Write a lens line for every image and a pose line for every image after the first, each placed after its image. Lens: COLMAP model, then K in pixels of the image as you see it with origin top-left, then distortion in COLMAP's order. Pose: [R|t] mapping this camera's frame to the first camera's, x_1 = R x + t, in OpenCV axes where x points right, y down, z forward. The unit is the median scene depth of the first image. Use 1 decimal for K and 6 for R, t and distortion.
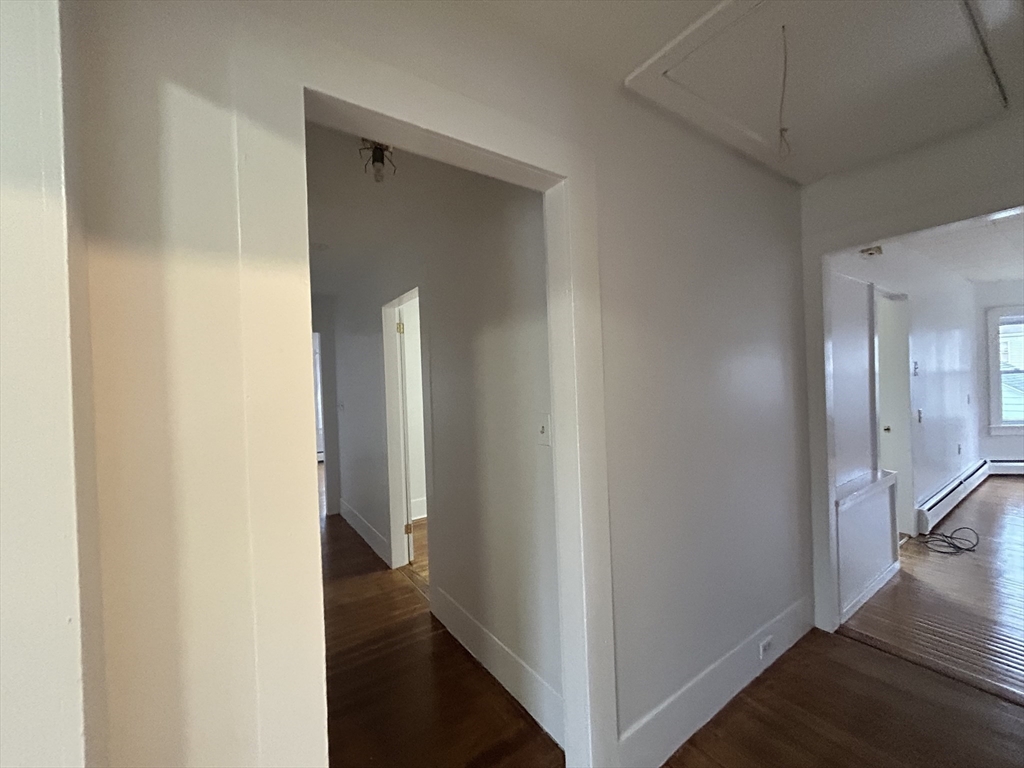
lens RADIAL K [[414.6, 0, 510.6], [0, 414.6, 380.5], [0, 0, 1]] dist [-0.001968, 0.000962]
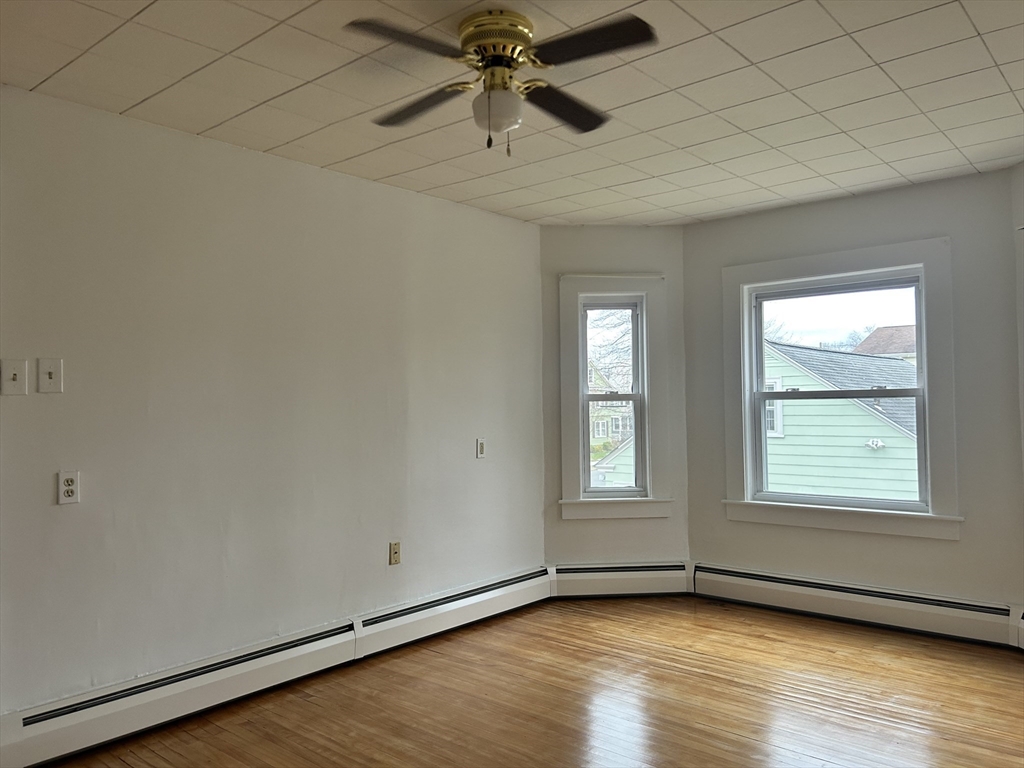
lens RADIAL K [[770.1, 0, 518.5], [0, 770.1, 383.3], [0, 0, 1]] dist [0.052841, -0.055071]
pose [[0.965722, 0.027755, 0.258091, 0.856060], [-0.017882, 0.999019, -0.040522, 0.002885], [-0.258962, 0.034518, 0.965270, 0.081407]]
